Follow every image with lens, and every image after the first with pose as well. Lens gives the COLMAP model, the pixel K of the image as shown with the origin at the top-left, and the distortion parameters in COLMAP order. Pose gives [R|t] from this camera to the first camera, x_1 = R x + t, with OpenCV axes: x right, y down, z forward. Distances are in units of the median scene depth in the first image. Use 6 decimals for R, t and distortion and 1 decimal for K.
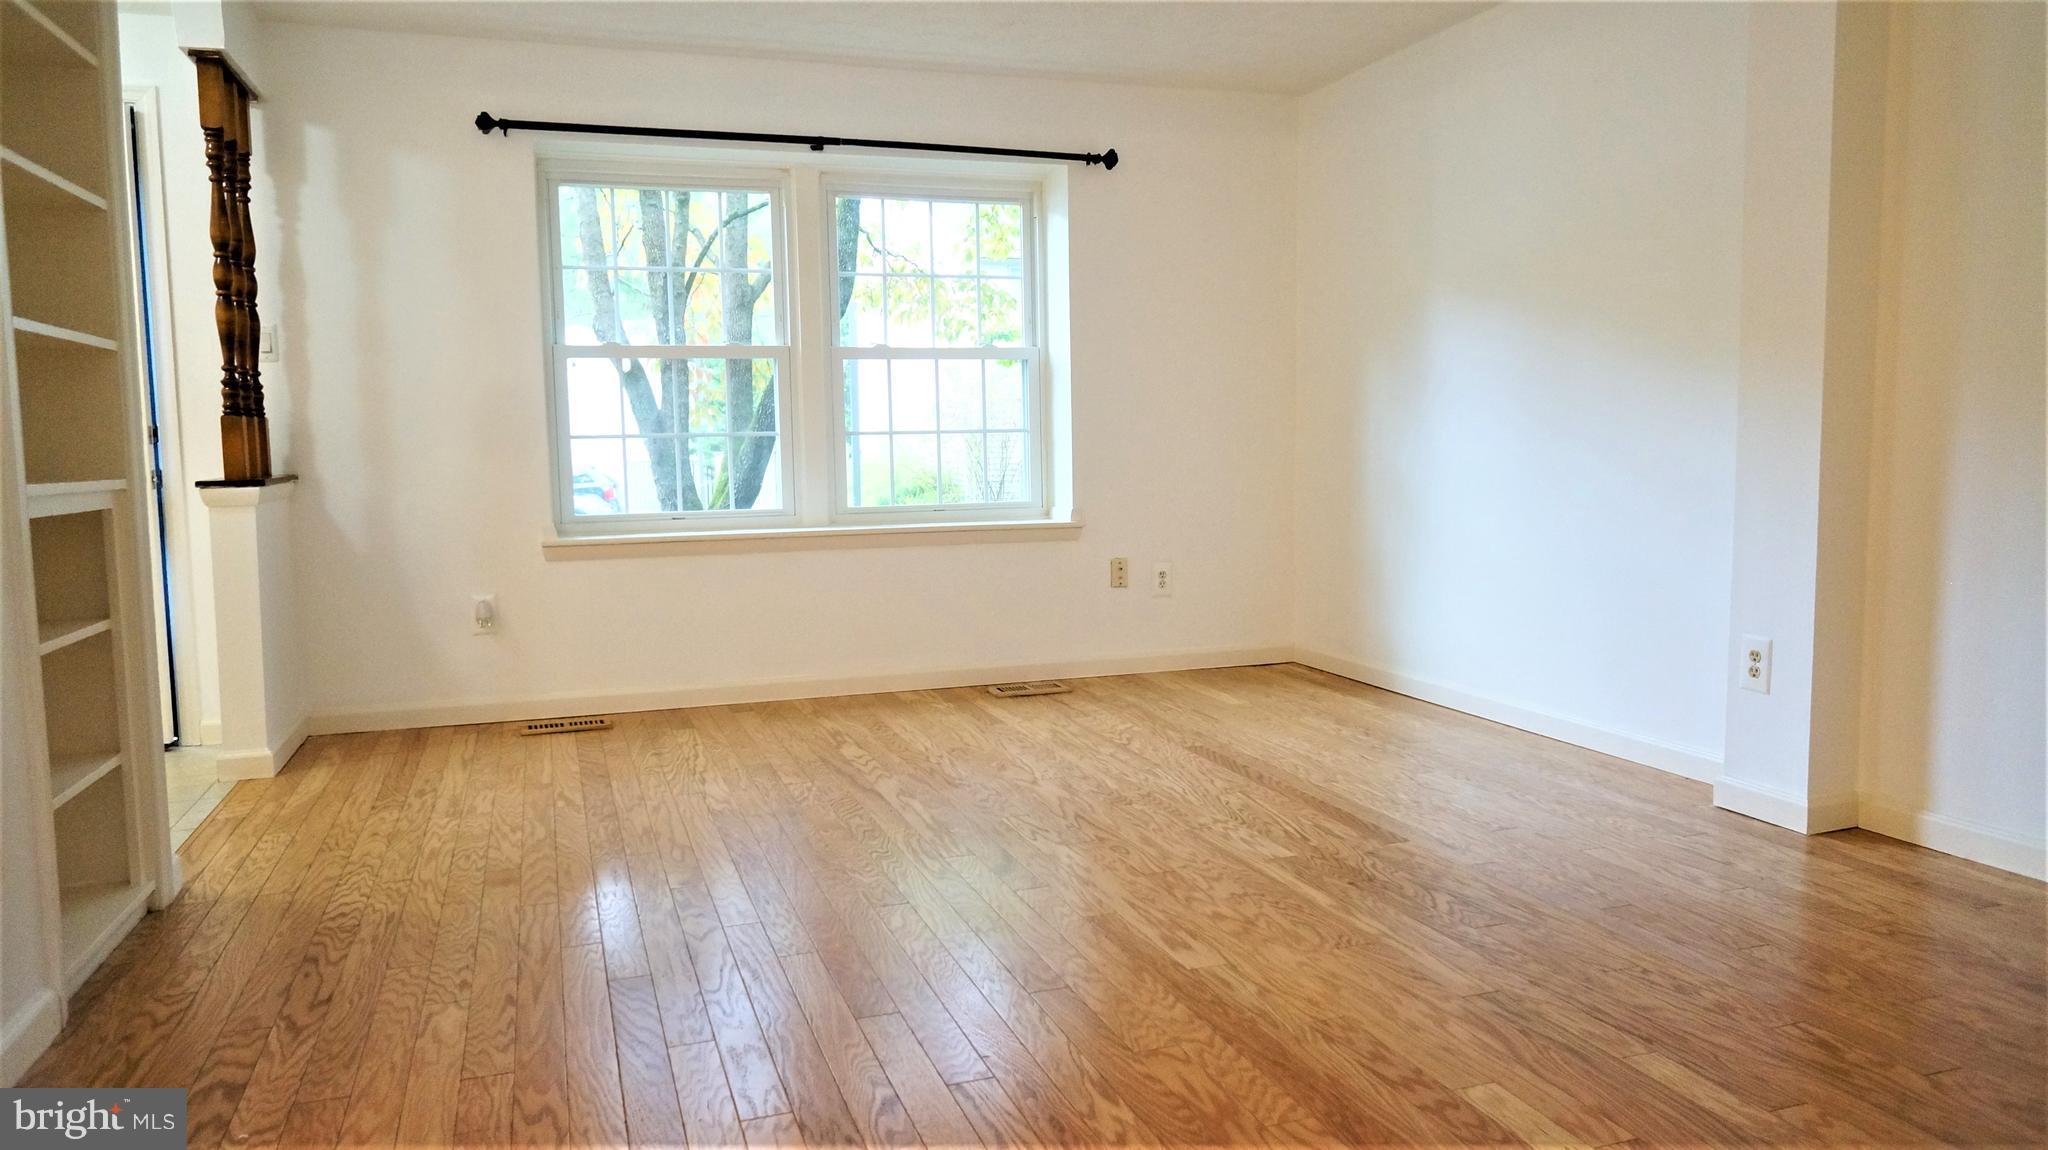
lens RADIAL K [[1401.3, 0, 1024.7], [0, 1401.3, 578.6], [0, 0, 1]] dist [0.001224, 0.001875]
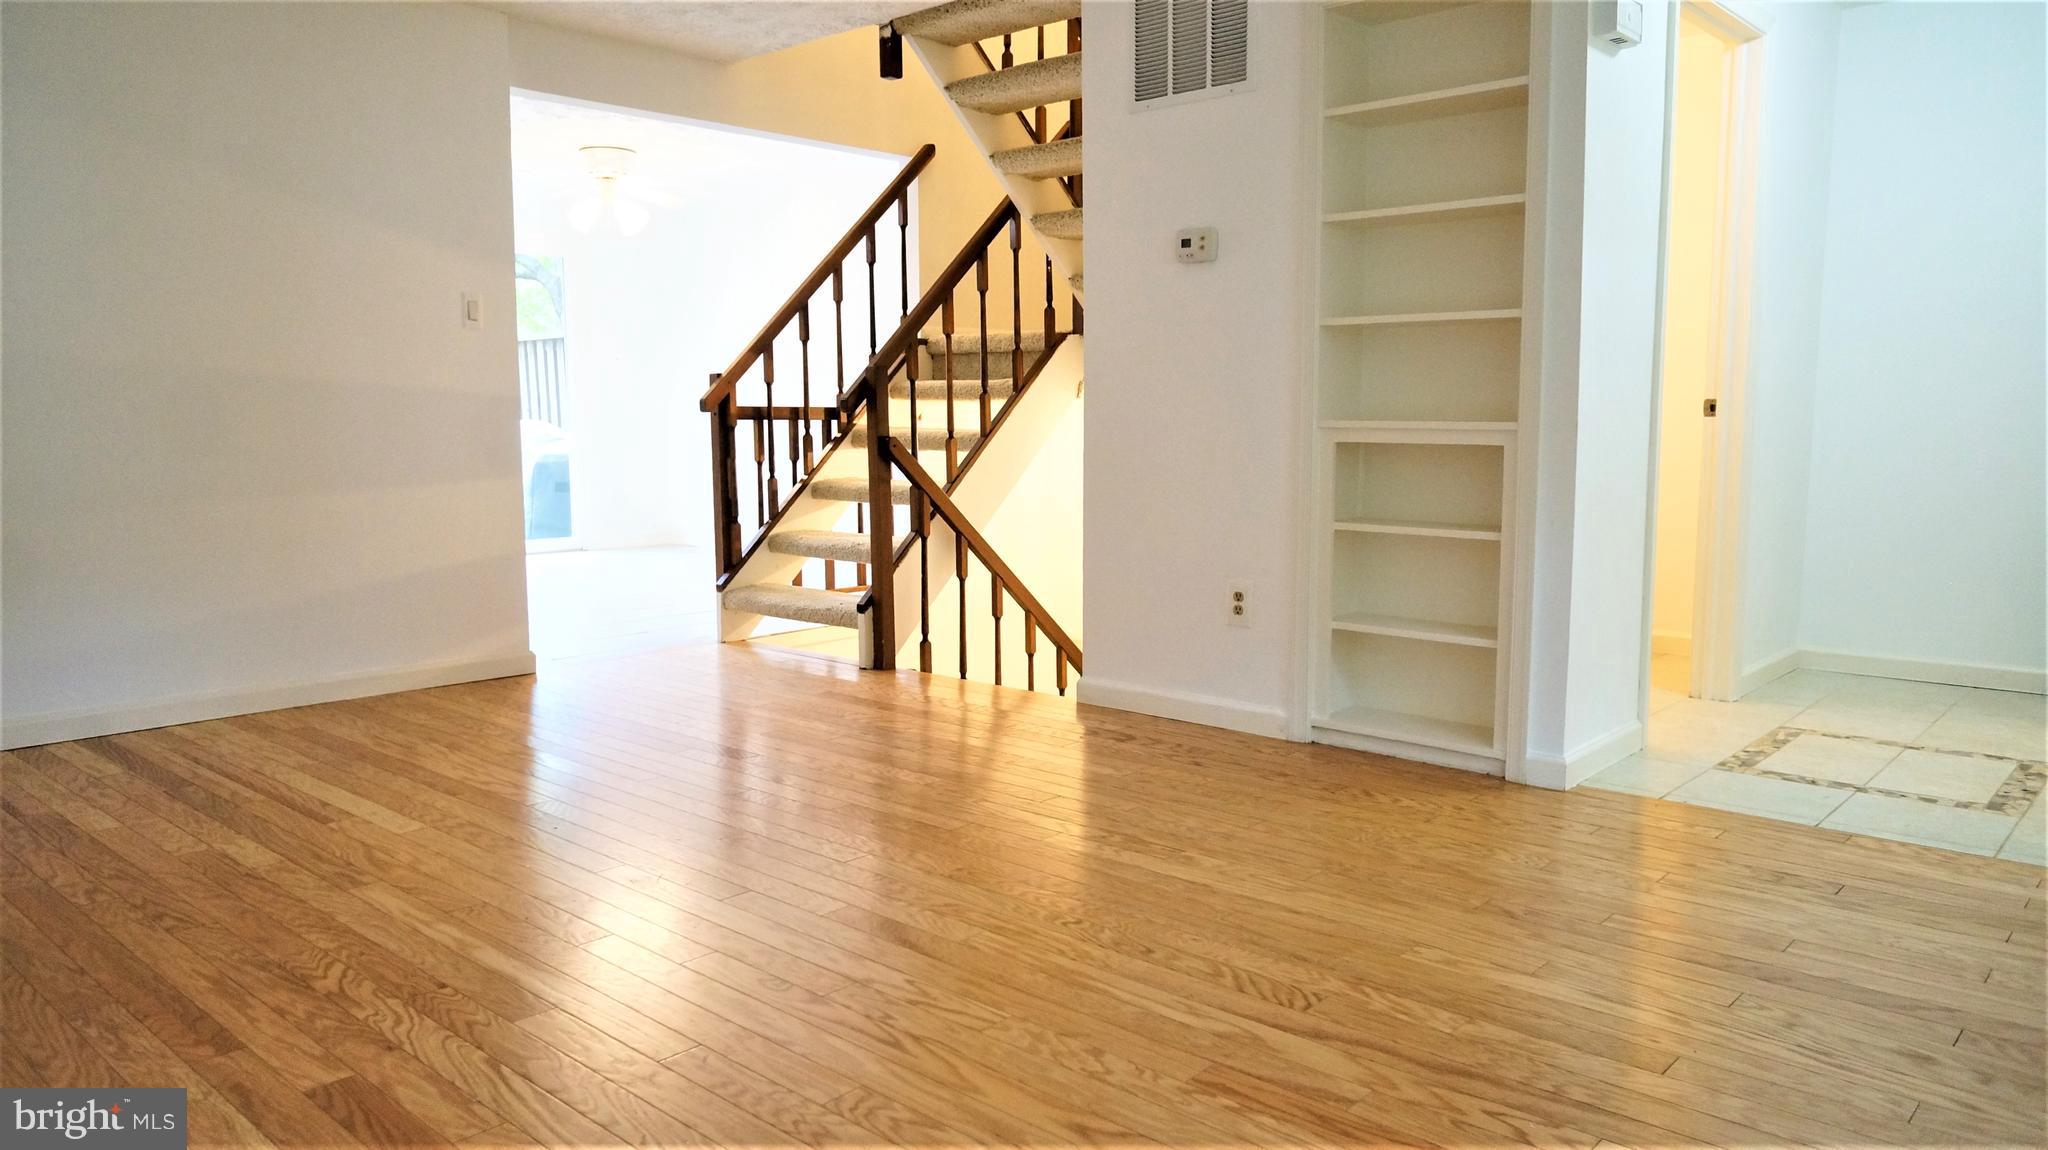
lens RADIAL K [[1401.3, 0, 1028.5], [0, 1401.3, 569.3], [0, 0, 1]] dist [0.001224, 0.001875]
pose [[-0.877924, 0.069710, -0.473698, 0.278751], [-0.032841, 0.978247, 0.204826, -0.159935], [0.477672, 0.195378, -0.856538, 1.643834]]
